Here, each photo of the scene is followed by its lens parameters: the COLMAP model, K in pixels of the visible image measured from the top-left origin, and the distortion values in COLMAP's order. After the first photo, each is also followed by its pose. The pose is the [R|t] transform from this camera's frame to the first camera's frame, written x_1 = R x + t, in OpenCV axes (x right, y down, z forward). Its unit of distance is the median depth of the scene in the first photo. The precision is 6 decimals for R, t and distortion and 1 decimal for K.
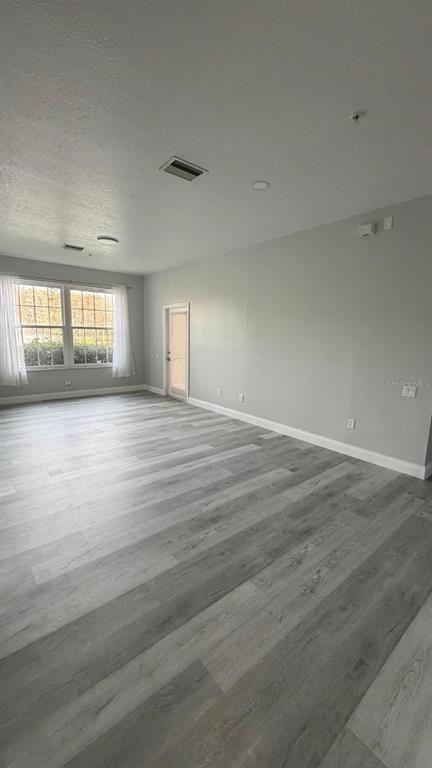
lens RADIAL K [[305.3, 0, 213.3], [0, 305.3, 384.3], [0, 0, 1]] dist [-0.000251, 0.000011]
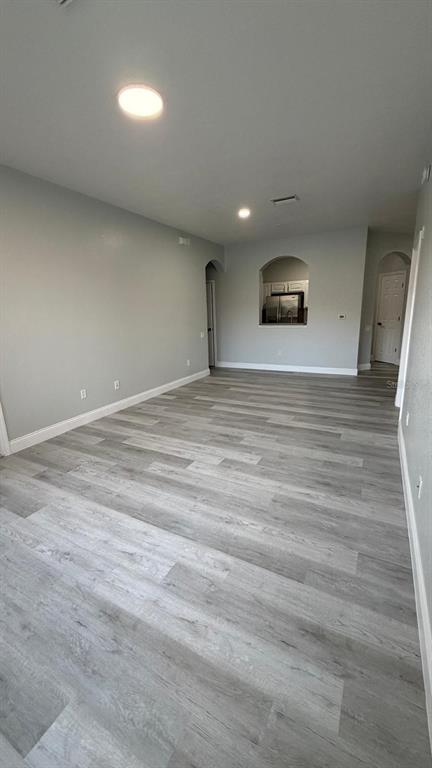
lens RADIAL K [[305.3, 0, 220.8], [0, 305.3, 372.7], [0, 0, 1]] dist [-0.000251, 0.000011]
pose [[-0.395293, -0.192904, 0.898071, -0.795800], [0.169945, 0.945462, 0.277886, -0.178111], [-0.902697, 0.262470, -0.340951, 1.037719]]
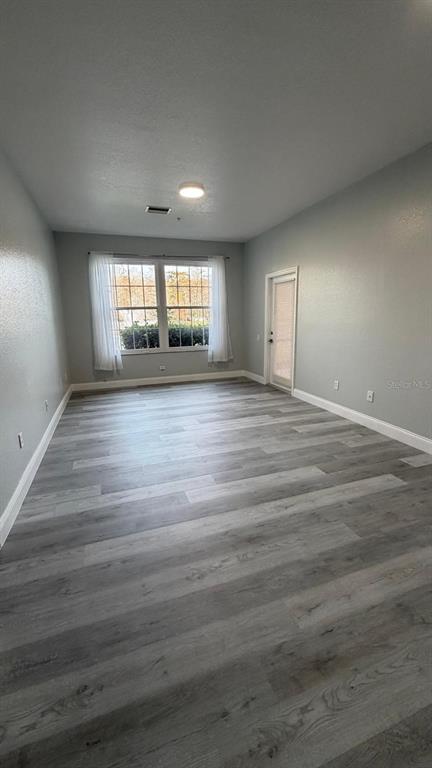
lens RADIAL K [[305.3, 0, 216.1], [0, 305.3, 381.4], [0, 0, 1]] dist [-0.000251, 0.000011]
pose [[0.939930, 0.034554, -0.339615, -0.003344], [-0.017000, 0.998368, 0.054528, -0.021120], [0.340945, -0.045479, 0.938983, 0.232429]]
